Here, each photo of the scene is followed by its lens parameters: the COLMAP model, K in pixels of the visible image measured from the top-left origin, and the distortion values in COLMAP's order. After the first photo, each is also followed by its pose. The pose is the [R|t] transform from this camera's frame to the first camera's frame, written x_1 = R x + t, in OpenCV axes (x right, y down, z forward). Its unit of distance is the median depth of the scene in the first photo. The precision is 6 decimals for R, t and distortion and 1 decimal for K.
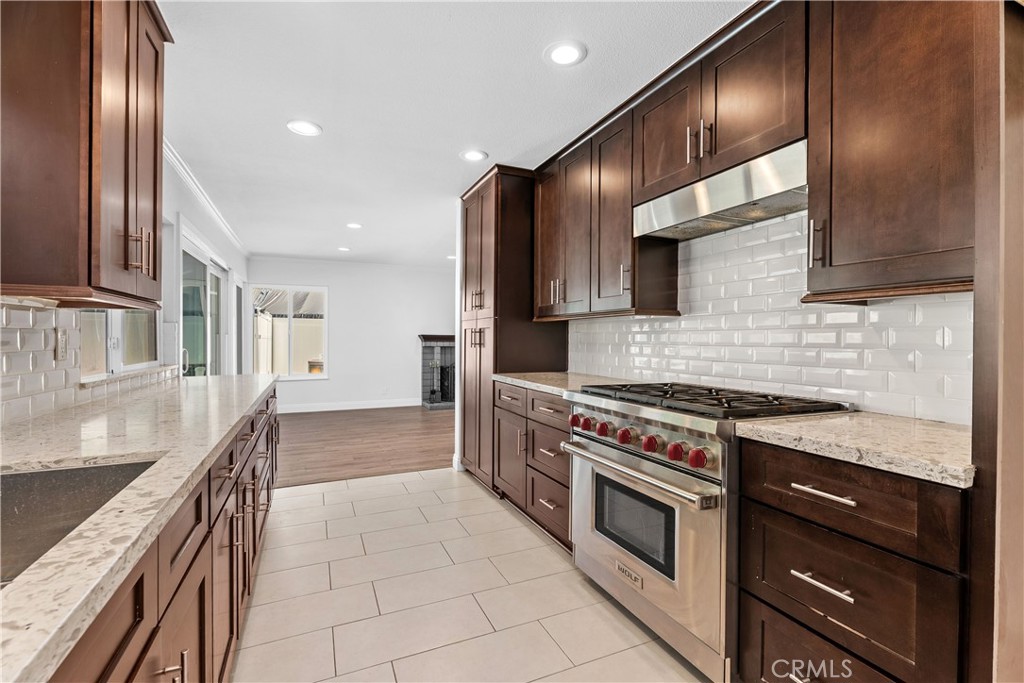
lens RADIAL K [[461.3, 0, 514.7], [0, 461.3, 339.8], [0, 0, 1]] dist [-0.000142, -0.000291]
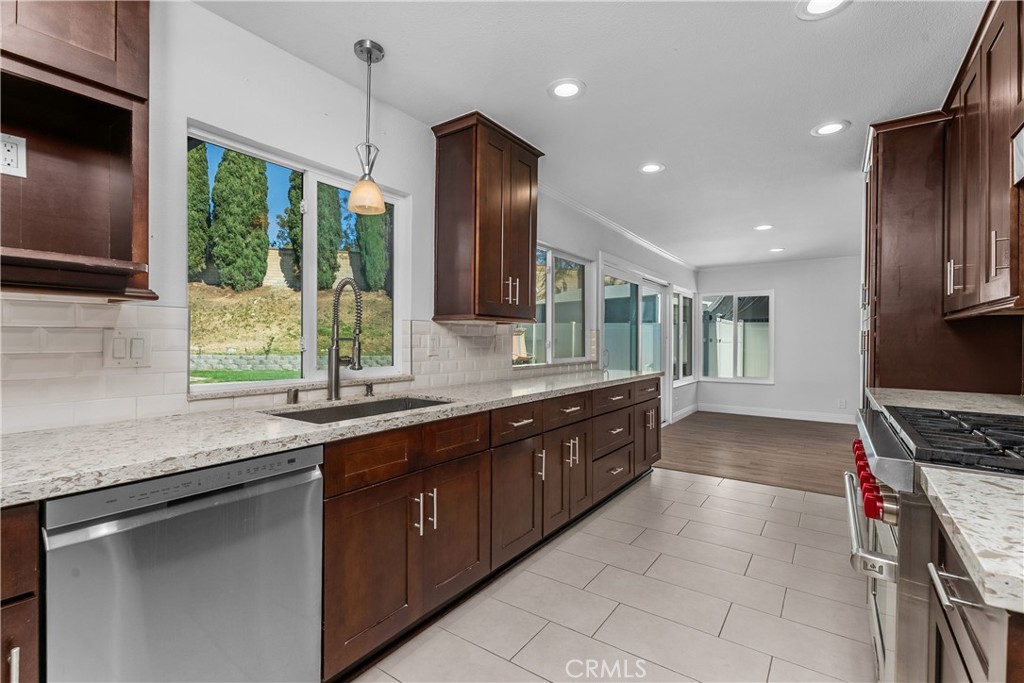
lens RADIAL K [[461.3, 0, 507.3], [0, 461.3, 341.9], [0, 0, 1]] dist [-0.000142, -0.000291]
pose [[0.504662, 0.003532, -0.863310, 0.189655], [-0.007965, 0.999968, -0.000564, 0.000185], [0.863280, 0.007161, 0.504674, 0.032517]]
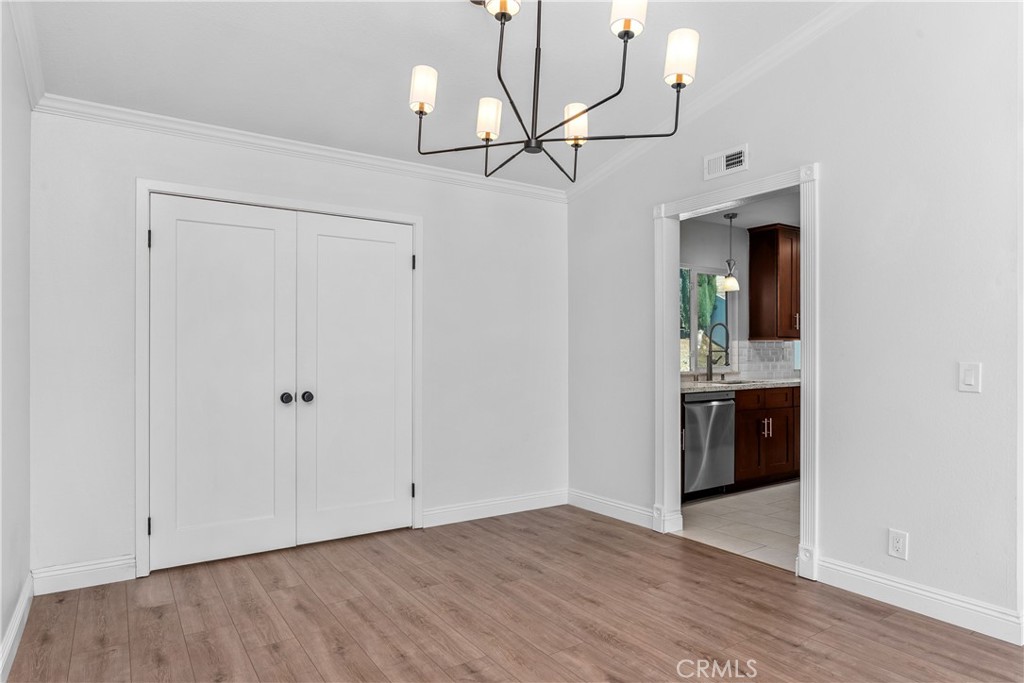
lens RADIAL K [[601.0, 0, 514.1], [0, 601.0, 346.2], [0, 0, 1]] dist [-0.002913, -0.000157]
pose [[0.165174, -0.013060, -0.986178, 0.692120], [-0.002705, 0.999903, -0.013695, 0.004476], [0.986261, 0.004930, 0.165122, -0.358431]]
